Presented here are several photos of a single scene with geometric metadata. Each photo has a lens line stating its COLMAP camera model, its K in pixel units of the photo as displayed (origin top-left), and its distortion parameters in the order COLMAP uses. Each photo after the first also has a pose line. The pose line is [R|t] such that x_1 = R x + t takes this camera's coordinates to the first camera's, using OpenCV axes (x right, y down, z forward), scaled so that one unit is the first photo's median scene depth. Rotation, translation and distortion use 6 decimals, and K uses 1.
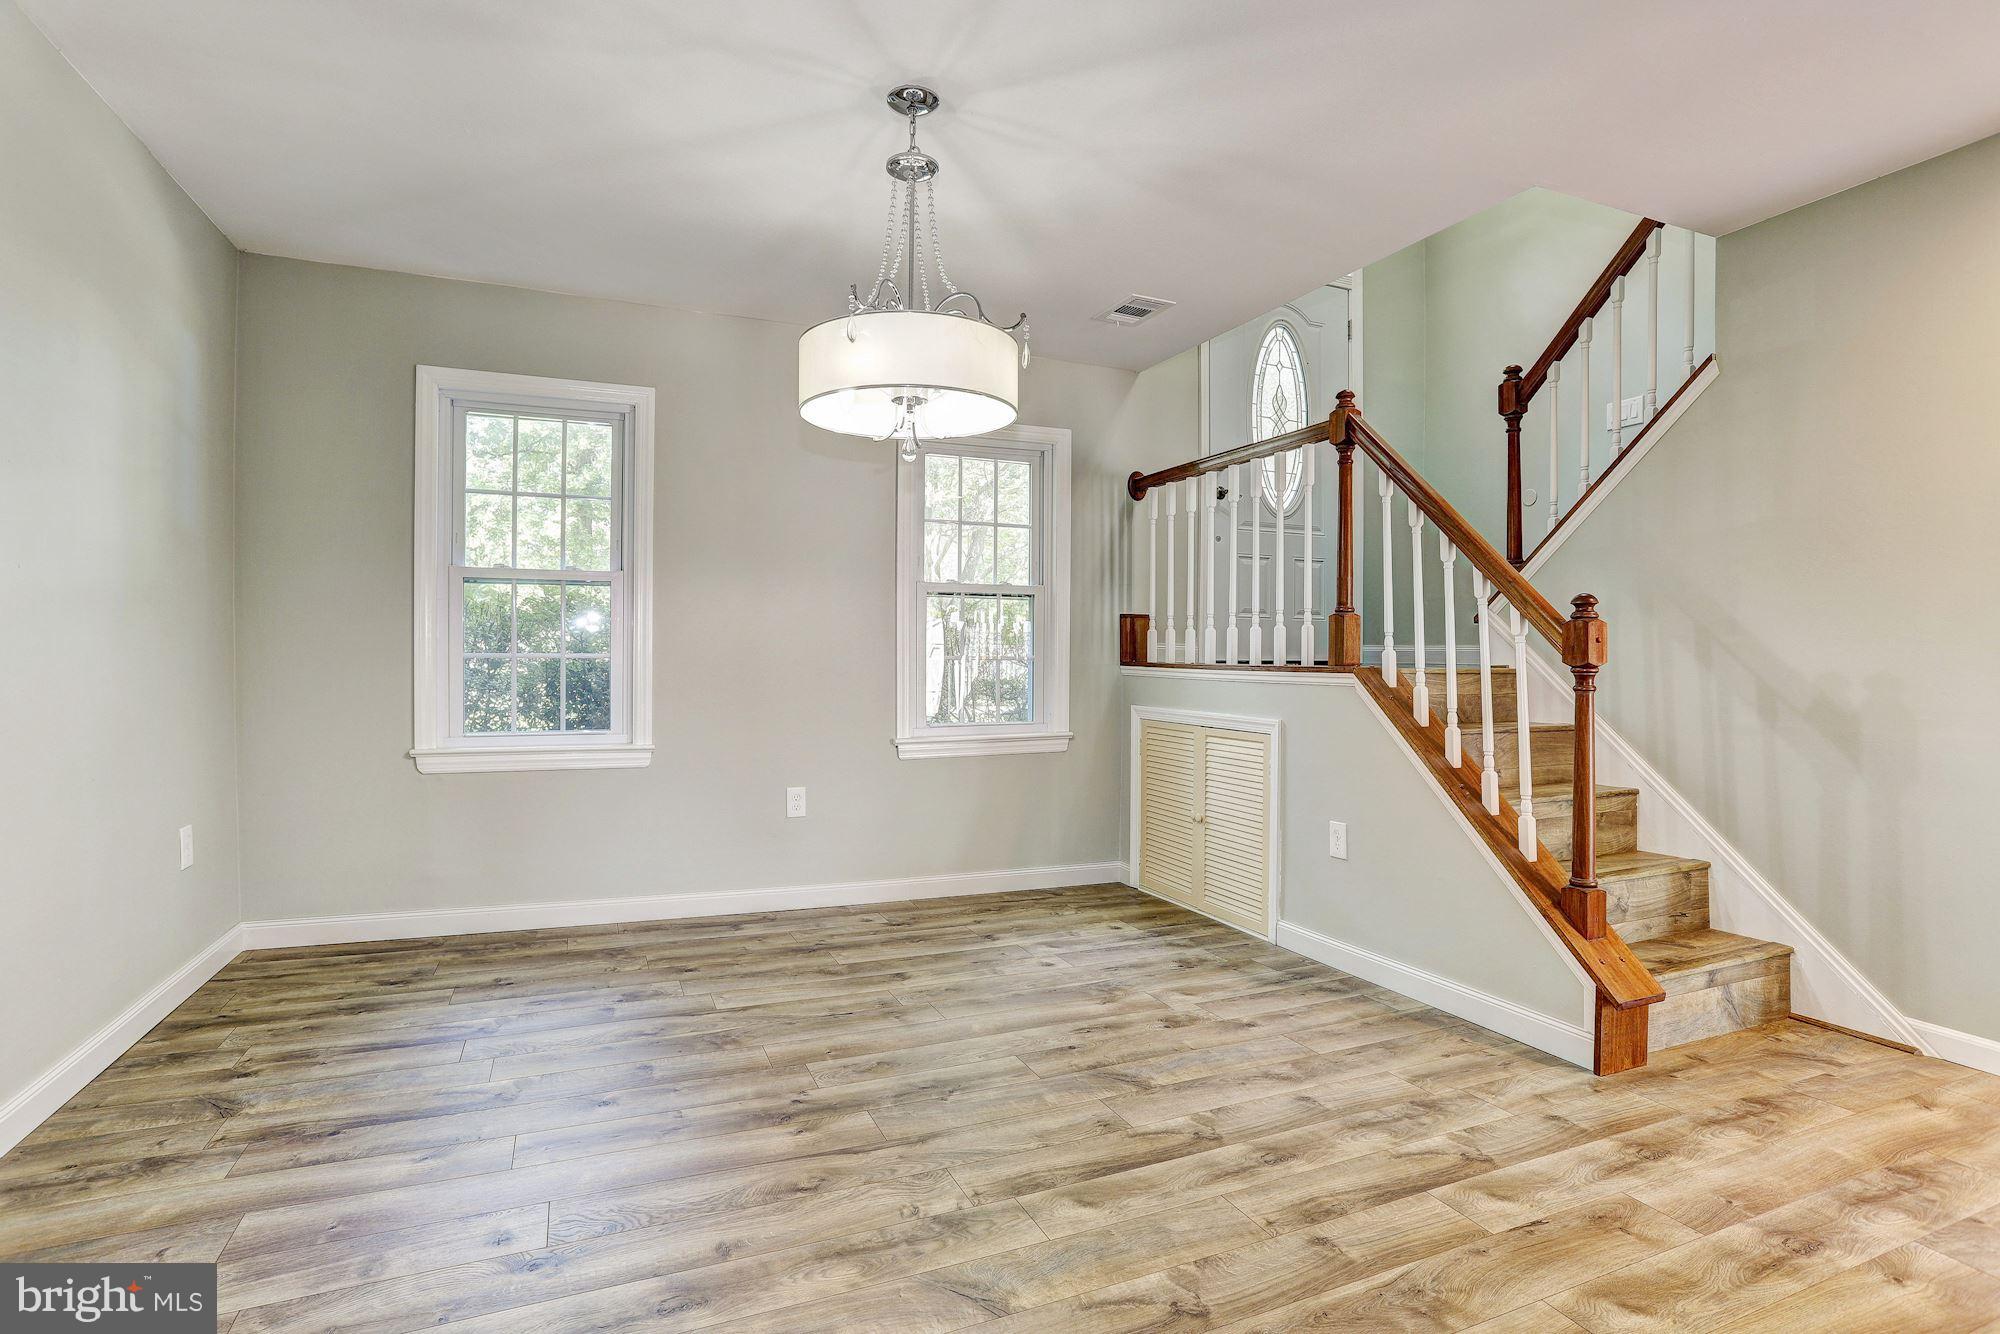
lens RADIAL K [[971.3, 0, 994.5], [0, 971.3, 661.2], [0, 0, 1]] dist [-0.067498, 0.031900]
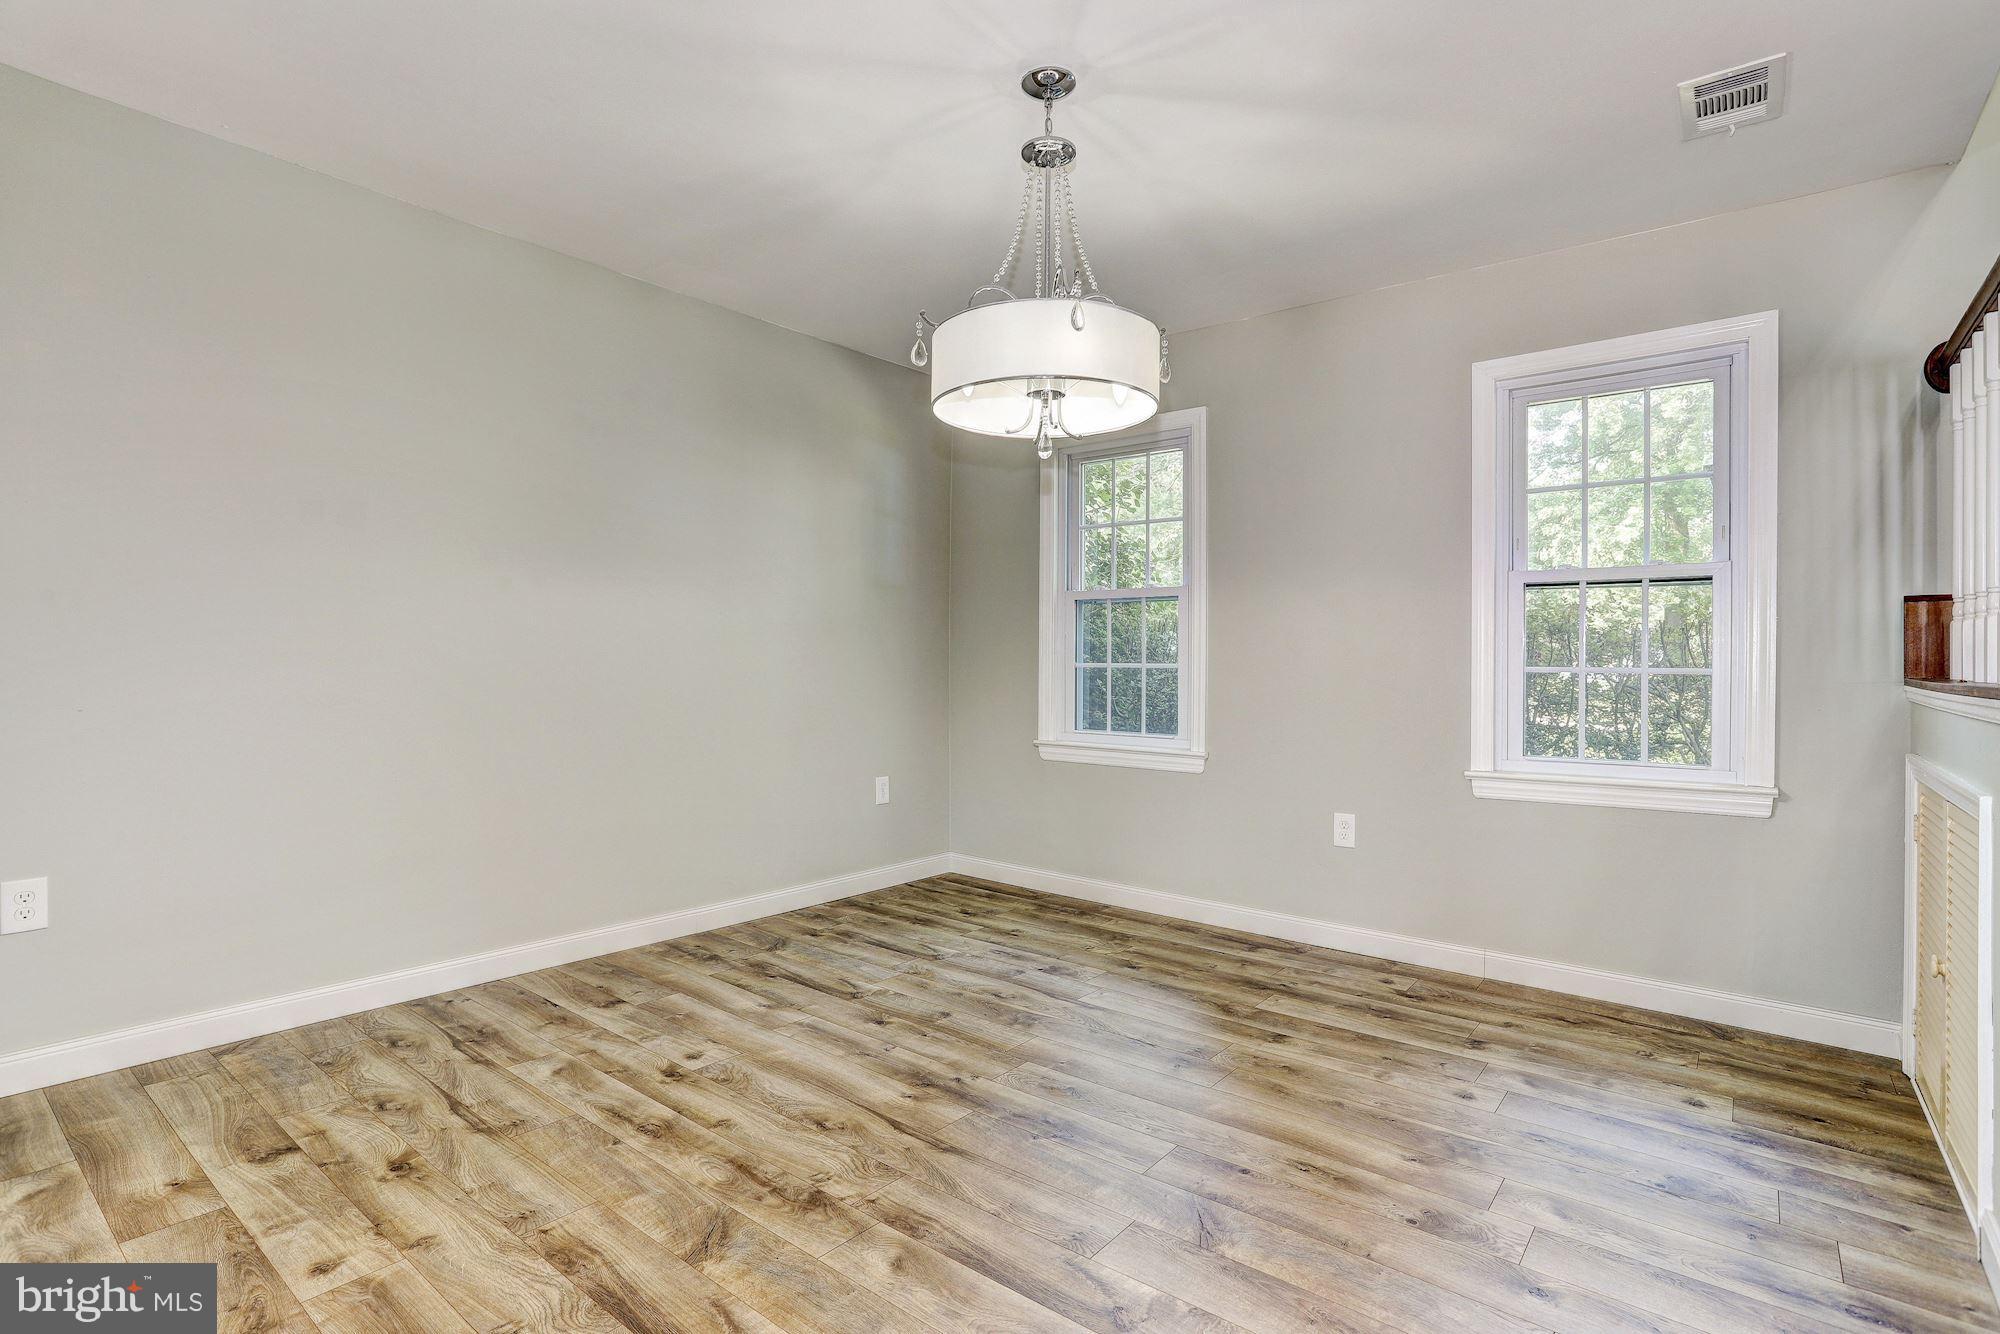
lens RADIAL K [[971.3, 0, 994.5], [0, 971.3, 661.2], [0, 0, 1]] dist [-0.067498, 0.031900]
pose [[0.466701, -0.004262, -0.884405, 0.565522], [-0.010668, 0.999889, -0.010448, 0.003504], [0.884351, 0.014311, 0.466604, 0.394354]]
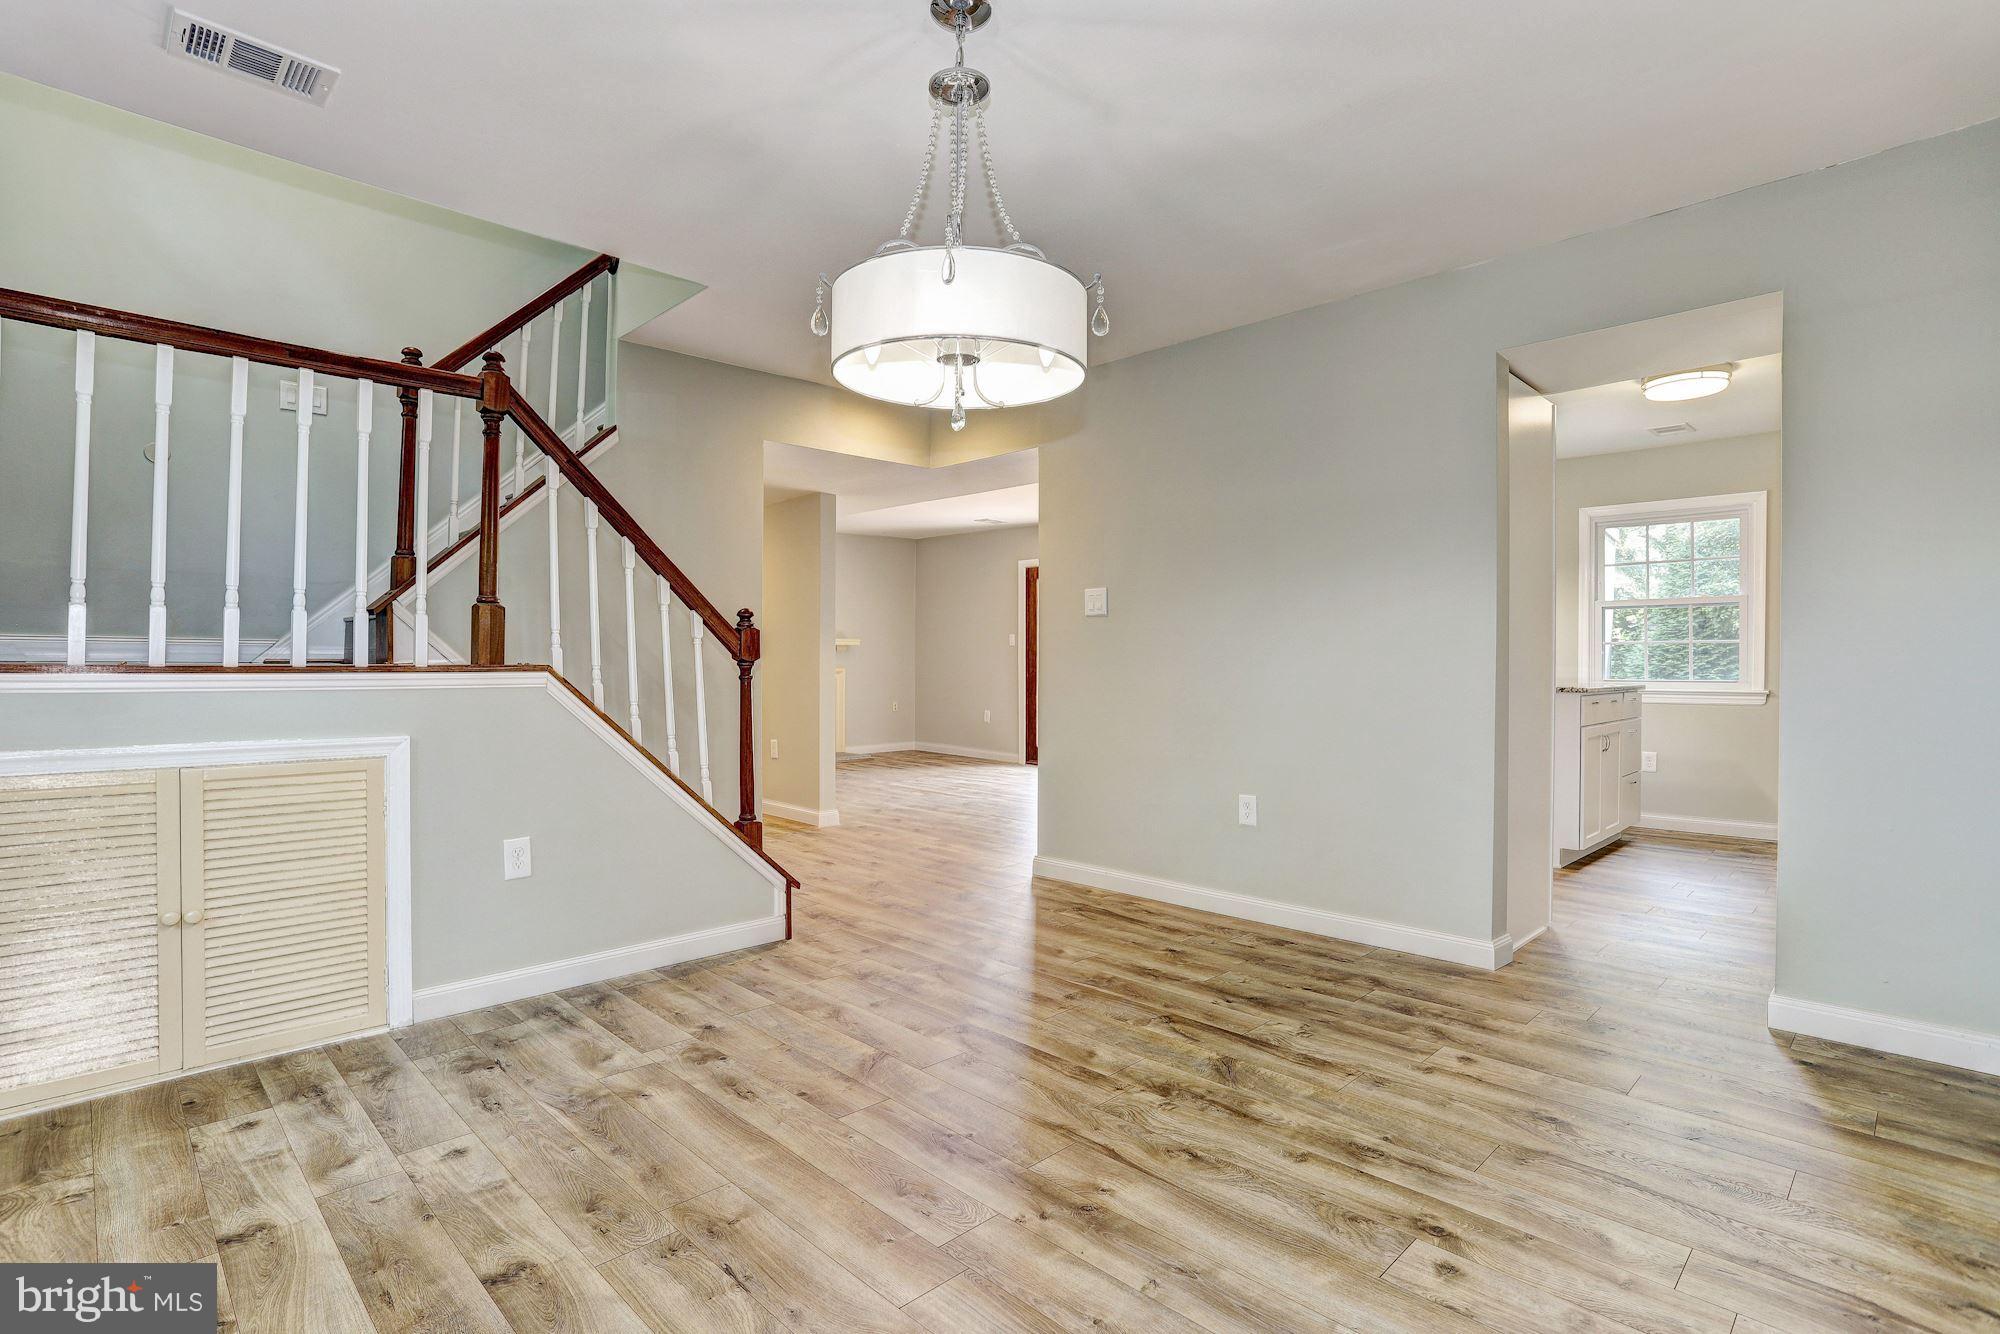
lens RADIAL K [[971.3, 0, 994.5], [0, 971.3, 661.2], [0, 0, 1]] dist [-0.067498, 0.031900]
pose [[-0.360549, -0.010091, 0.932686, -0.690441], [-0.001441, 0.999946, 0.010262, -0.008053], [-0.932739, 0.002356, -0.360544, 0.984231]]
